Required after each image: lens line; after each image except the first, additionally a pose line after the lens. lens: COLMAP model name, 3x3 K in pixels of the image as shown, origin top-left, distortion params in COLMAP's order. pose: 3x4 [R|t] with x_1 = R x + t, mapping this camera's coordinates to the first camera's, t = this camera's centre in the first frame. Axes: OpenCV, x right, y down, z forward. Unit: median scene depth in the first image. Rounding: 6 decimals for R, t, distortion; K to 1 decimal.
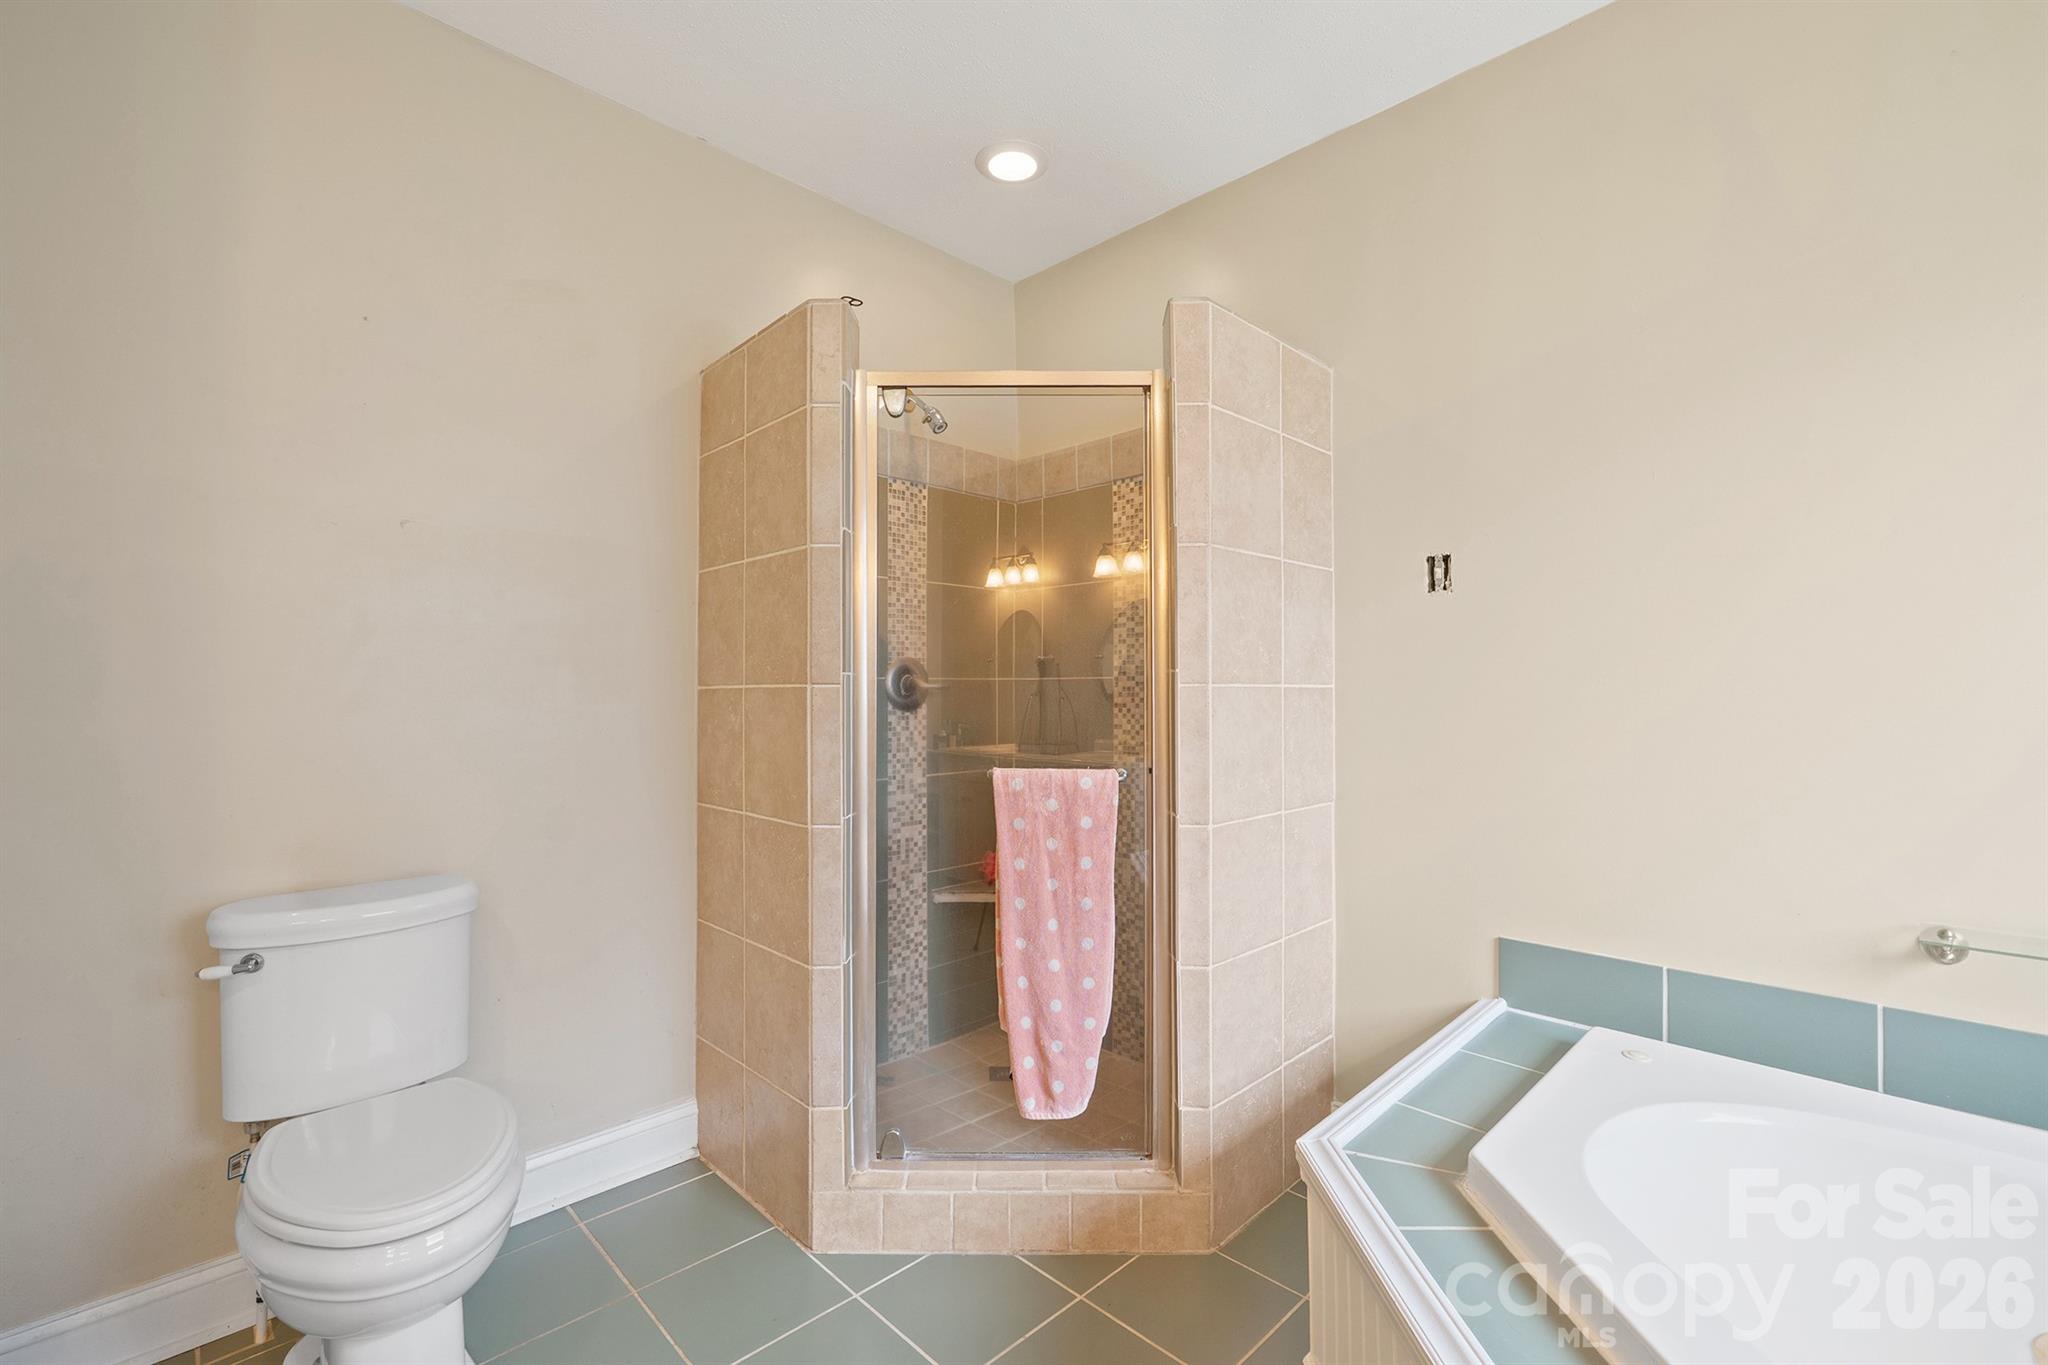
lens RADIAL K [[873.2, 0, 1028.5], [0, 873.2, 689.9], [0, 0, 1]] dist [-0.003015, -0.000302]
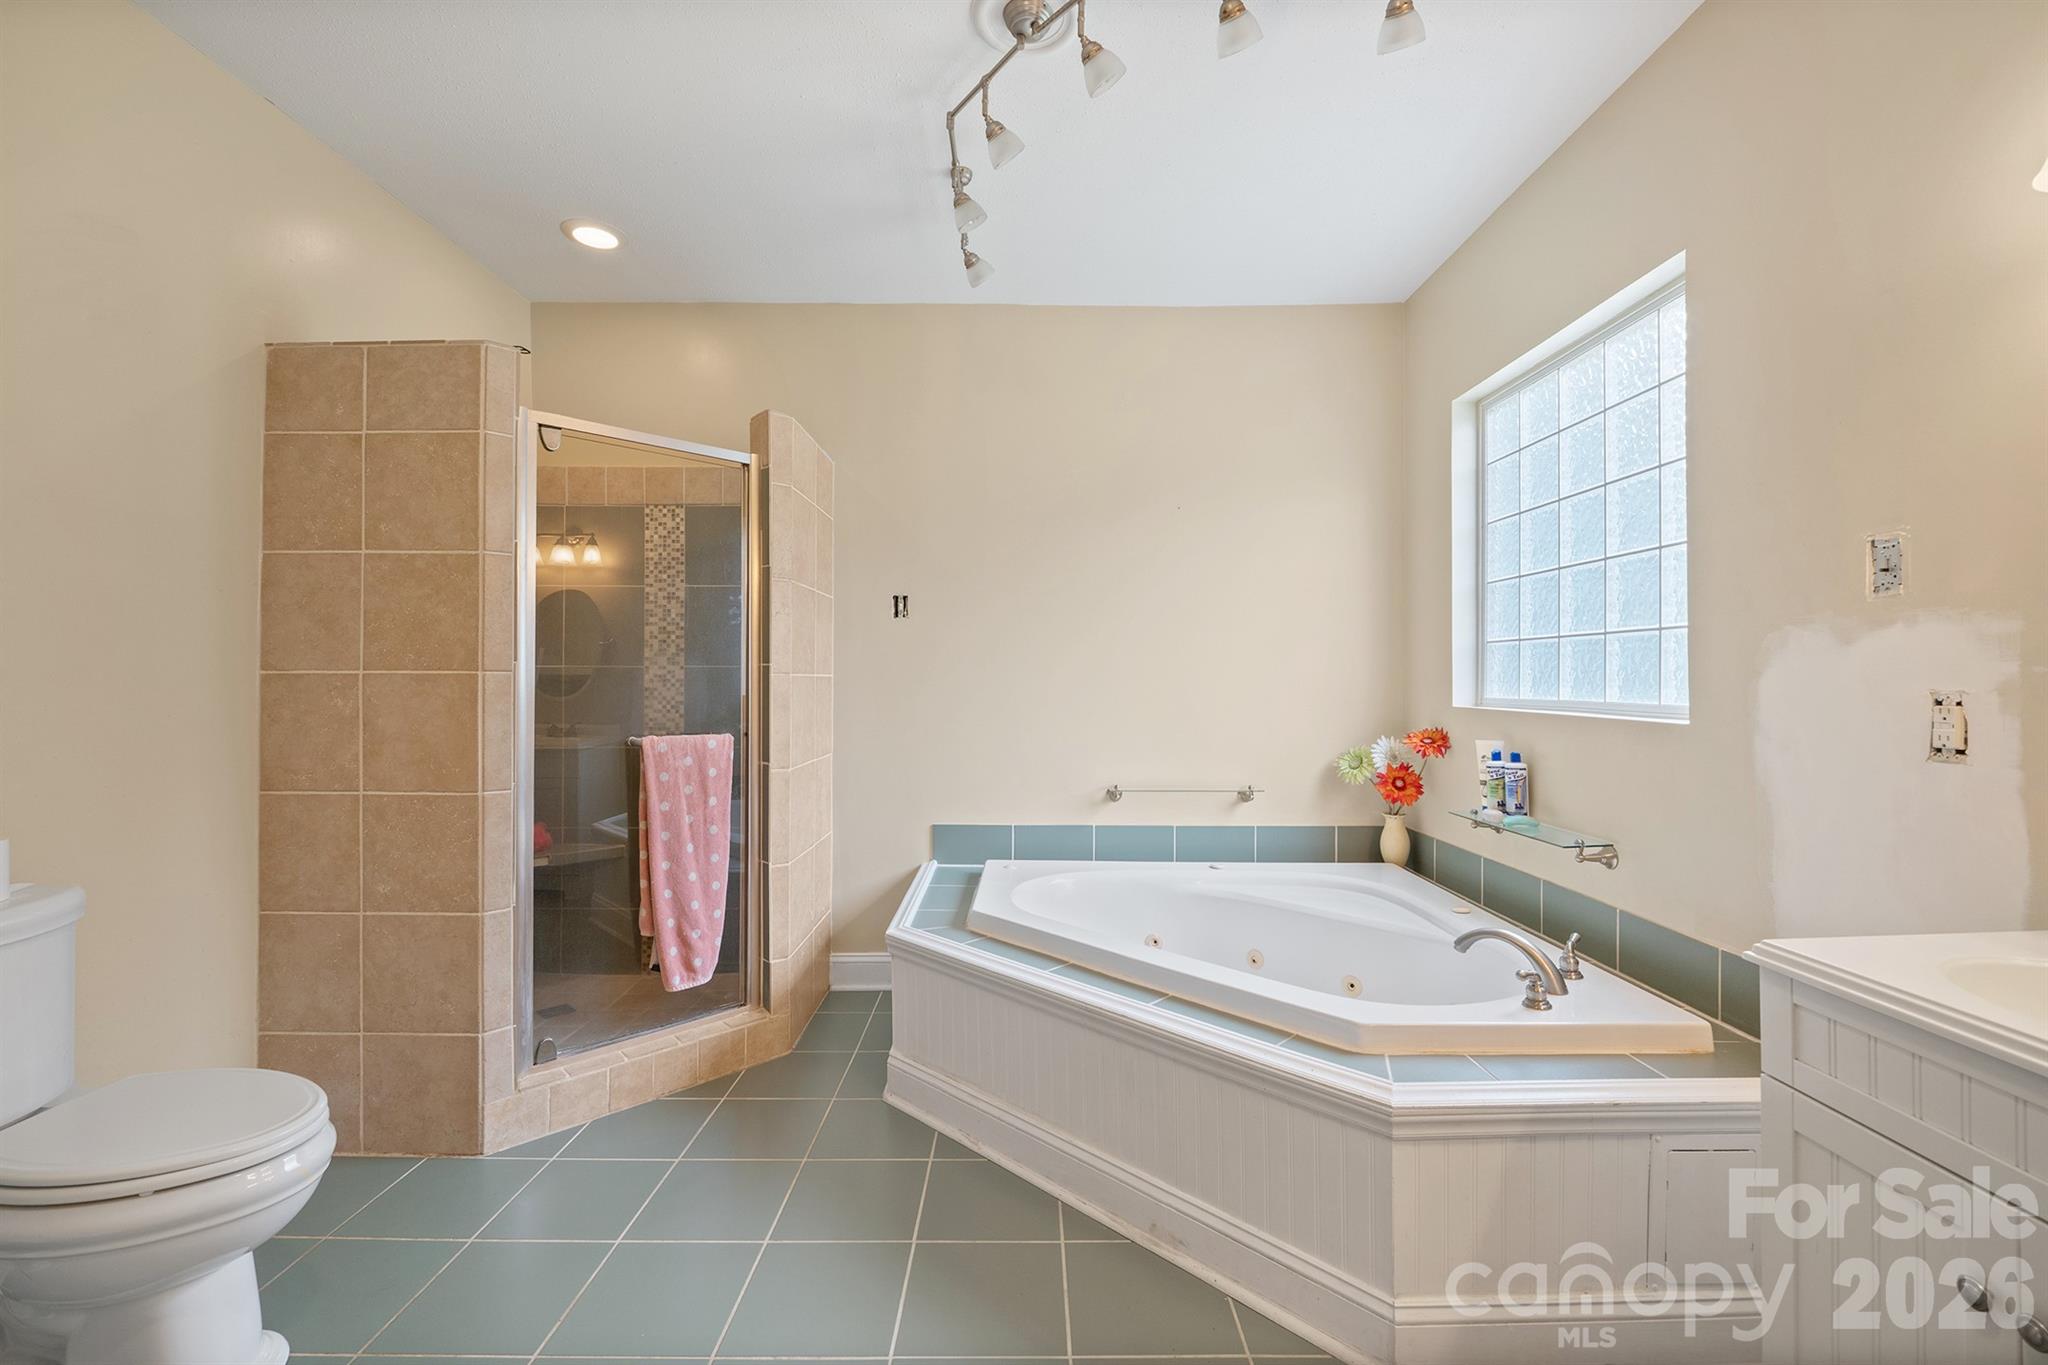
lens RADIAL K [[873.2, 0, 1028.5], [0, 873.2, 689.9], [0, 0, 1]] dist [-0.003015, -0.000302]
pose [[0.699447, -0.004502, 0.714670, -0.573430], [-0.007341, 0.999882, 0.013484, -0.002638], [-0.714646, -0.014678, 0.699332, -0.335377]]
